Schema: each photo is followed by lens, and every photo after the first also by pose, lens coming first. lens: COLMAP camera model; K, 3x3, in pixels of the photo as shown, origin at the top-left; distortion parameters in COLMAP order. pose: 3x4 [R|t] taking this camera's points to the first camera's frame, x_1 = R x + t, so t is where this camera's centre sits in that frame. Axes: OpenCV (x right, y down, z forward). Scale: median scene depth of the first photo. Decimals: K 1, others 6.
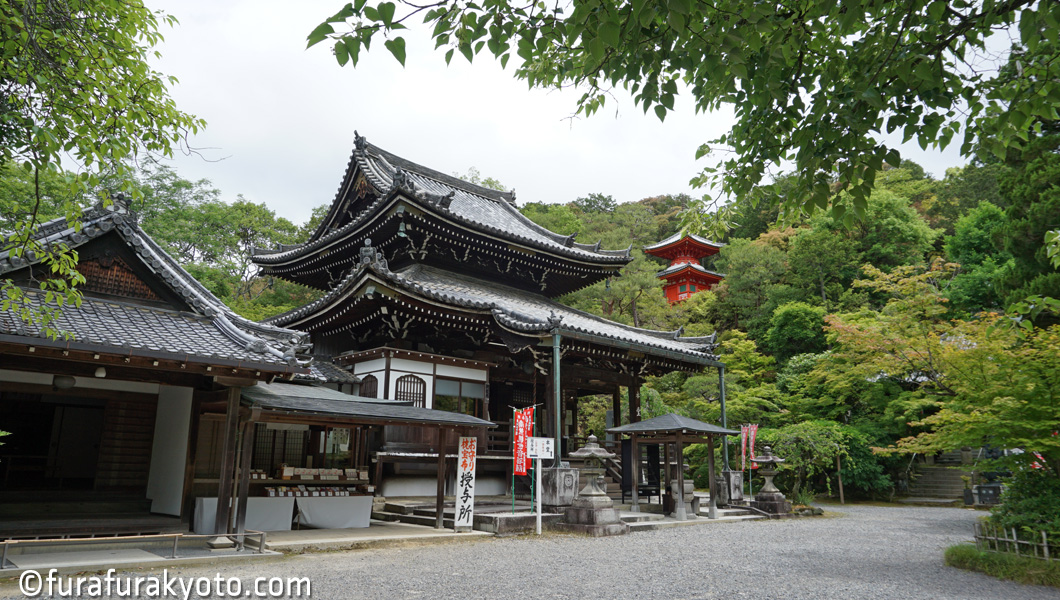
lens RADIAL K [[764.8, 0, 530.0], [0, 764.8, 300.0], [0, 0, 1]] dist [0.025841, 0.000027]
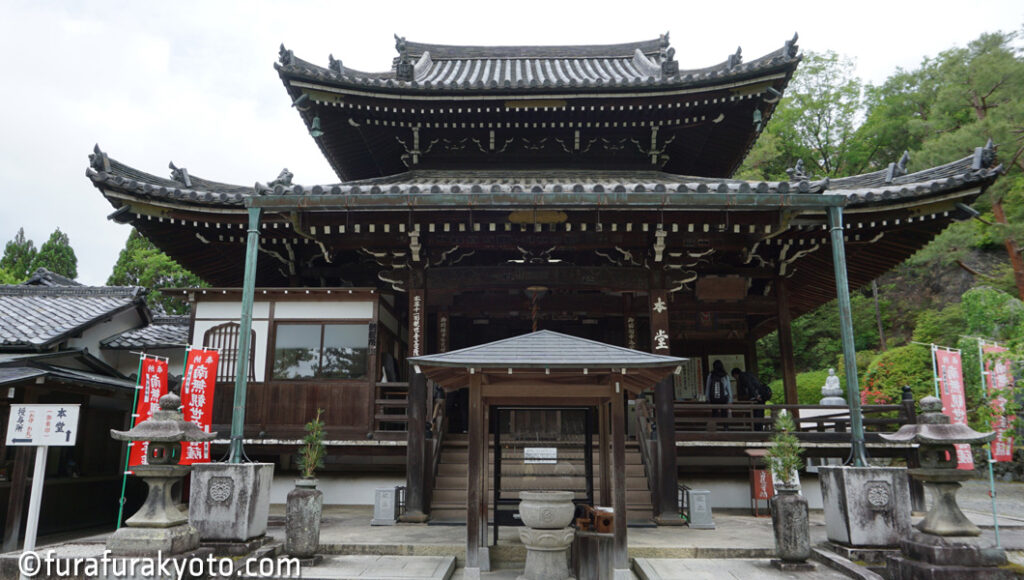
lens RADIAL K [[738.9, 0, 512.0], [0, 738.9, 290.0], [0, 0, 1]] dist [0.025841, 0.000027]
pose [[0.690281, -0.164657, -0.704557, 0.469202], [0.159212, 0.984461, -0.074086, 0.153964], [0.705808, -0.061034, 0.705770, 0.705055]]
